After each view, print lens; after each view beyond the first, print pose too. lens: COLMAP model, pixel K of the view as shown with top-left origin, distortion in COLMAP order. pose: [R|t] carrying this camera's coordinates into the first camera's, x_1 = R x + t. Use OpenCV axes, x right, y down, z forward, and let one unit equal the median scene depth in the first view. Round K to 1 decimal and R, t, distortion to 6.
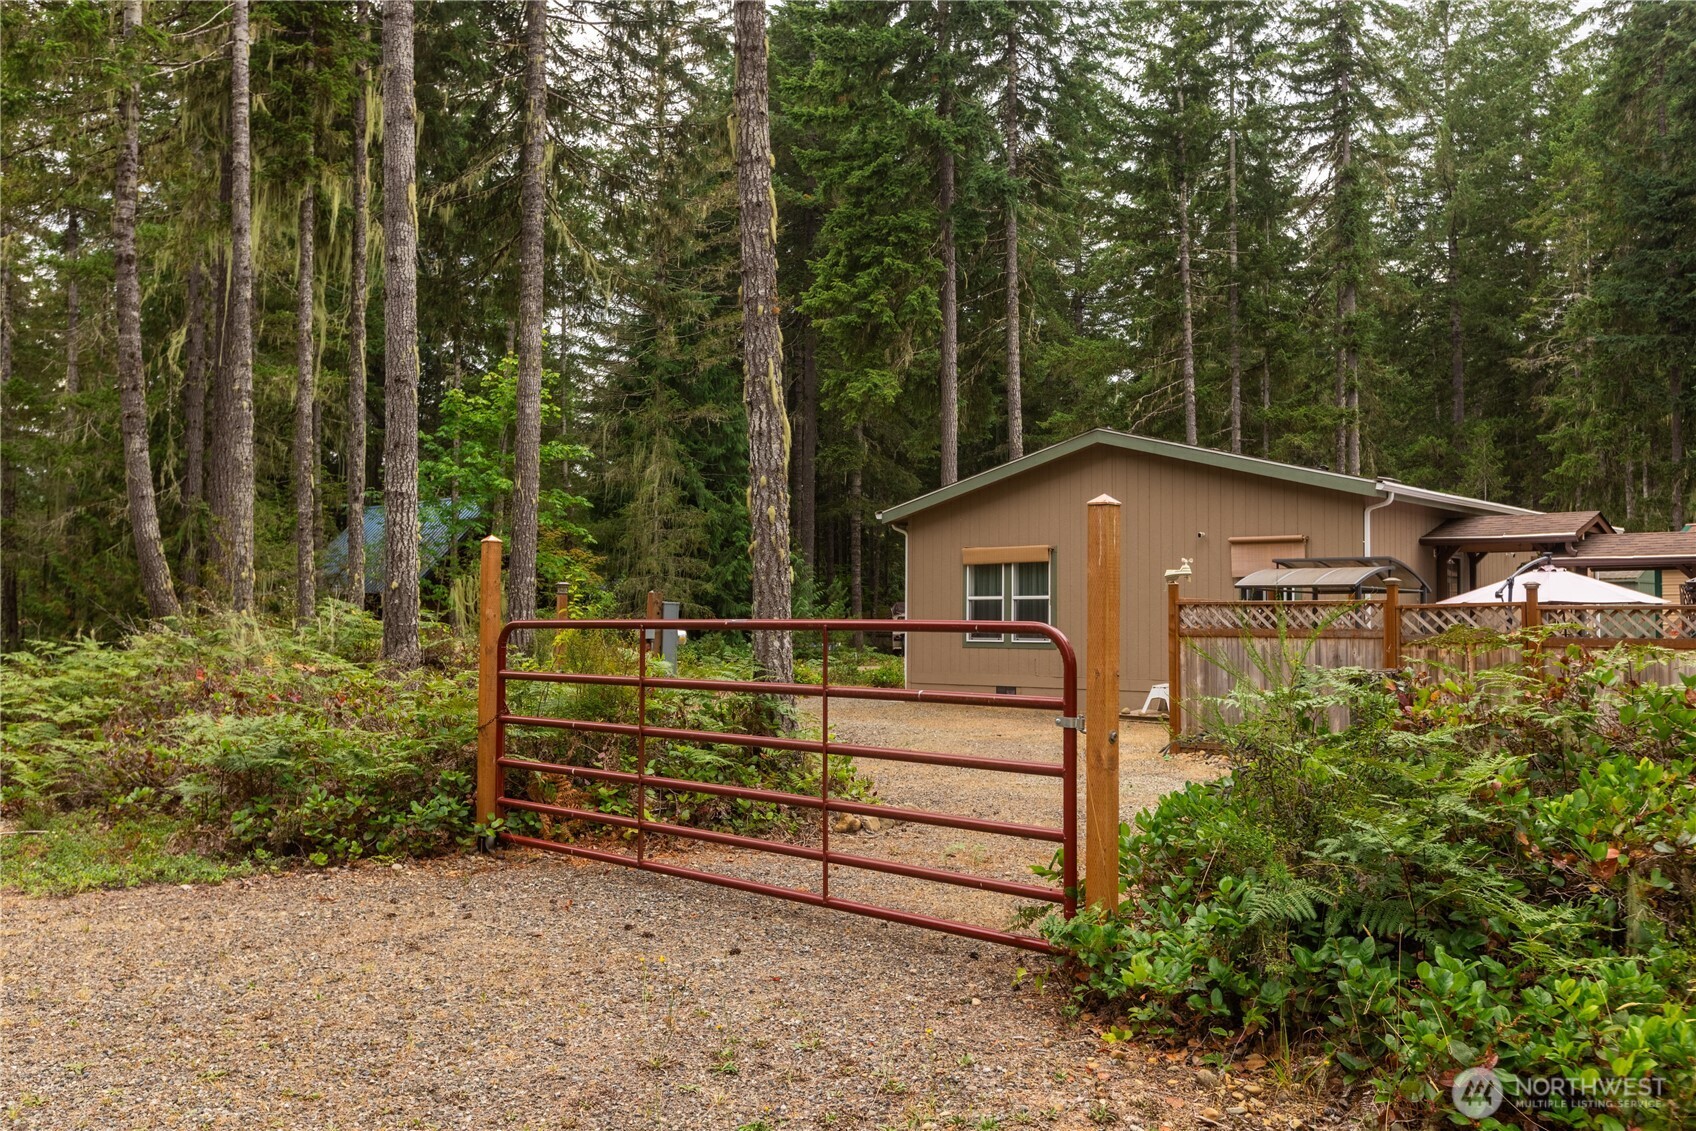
lens RADIAL K [[1499.5, 0, 848.0], [0, 1499.5, 565.5], [0, 0, 1]] dist [0.001595, 0.002981]
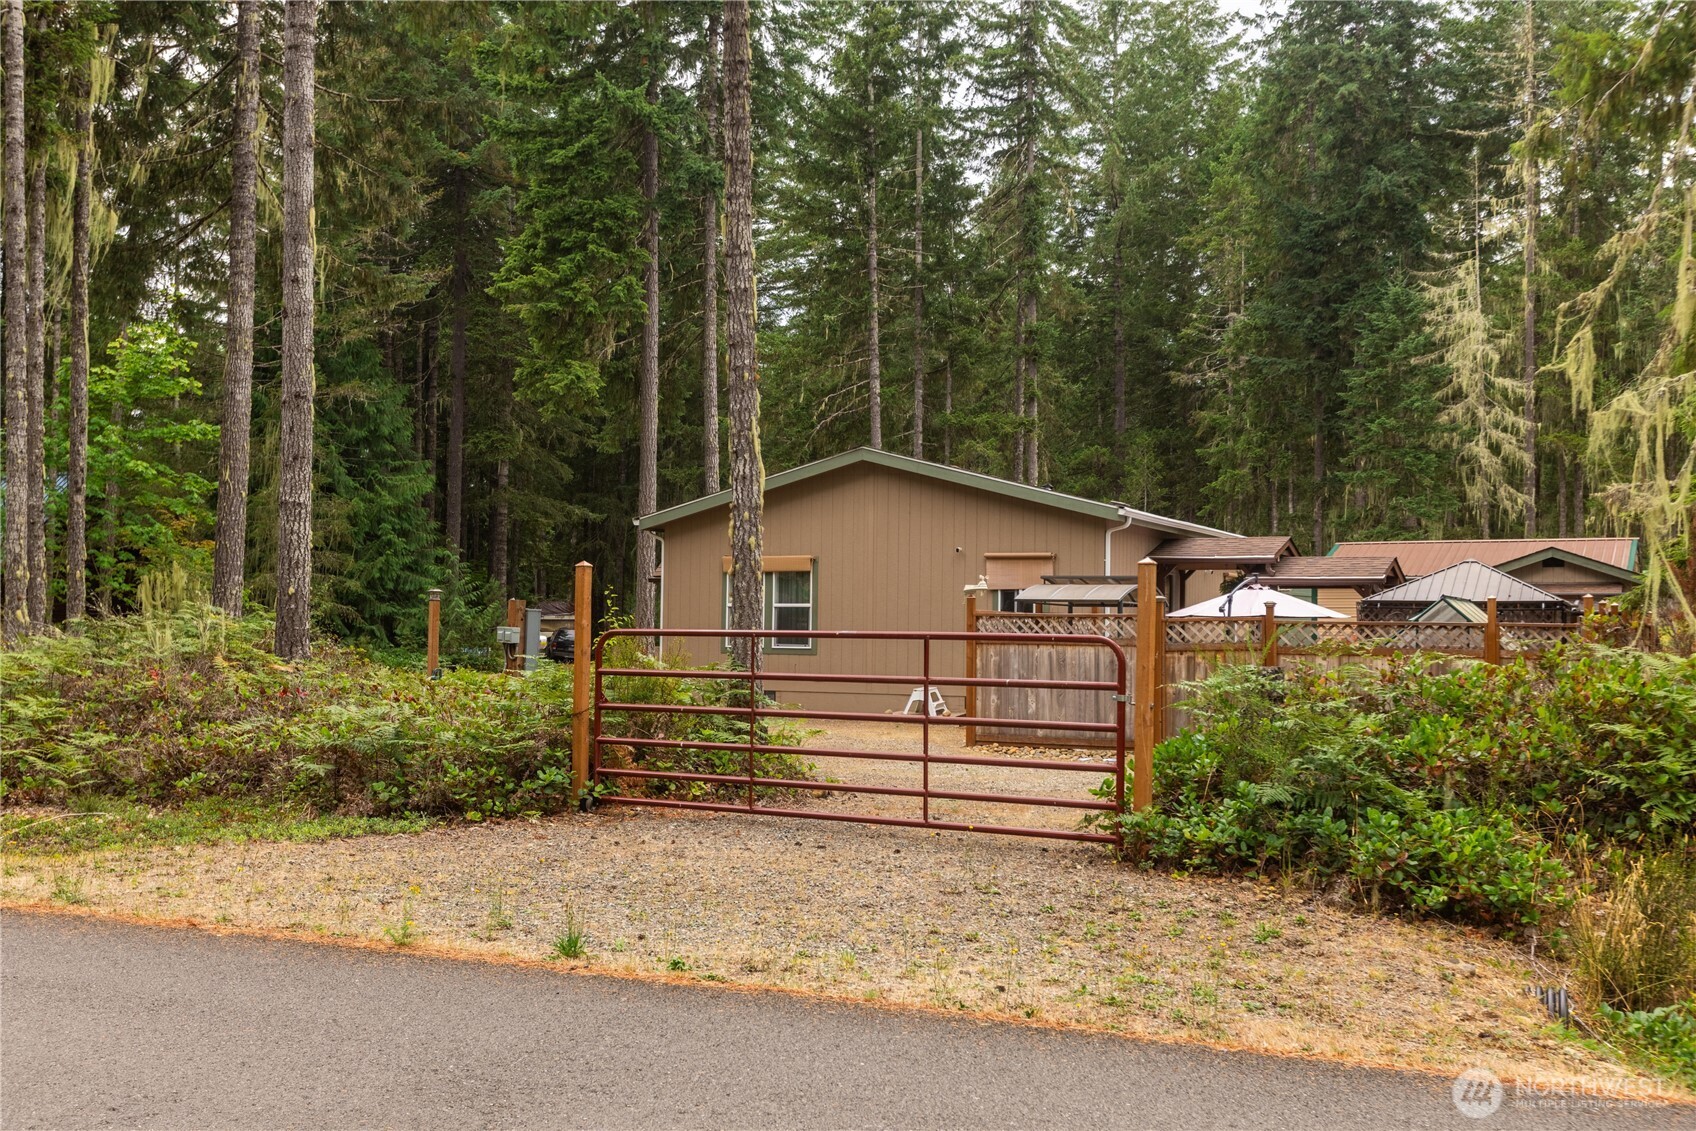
lens RADIAL K [[1797.0, 0, 848.0], [0, 1797.0, 565.5], [0, 0, 1]] dist [0.005851, -0.010671]
pose [[0.962447, 0.017538, 0.270901, -0.106257], [-0.018834, 0.999820, 0.002183, -0.005832], [-0.270814, -0.007203, 0.962605, -0.125184]]
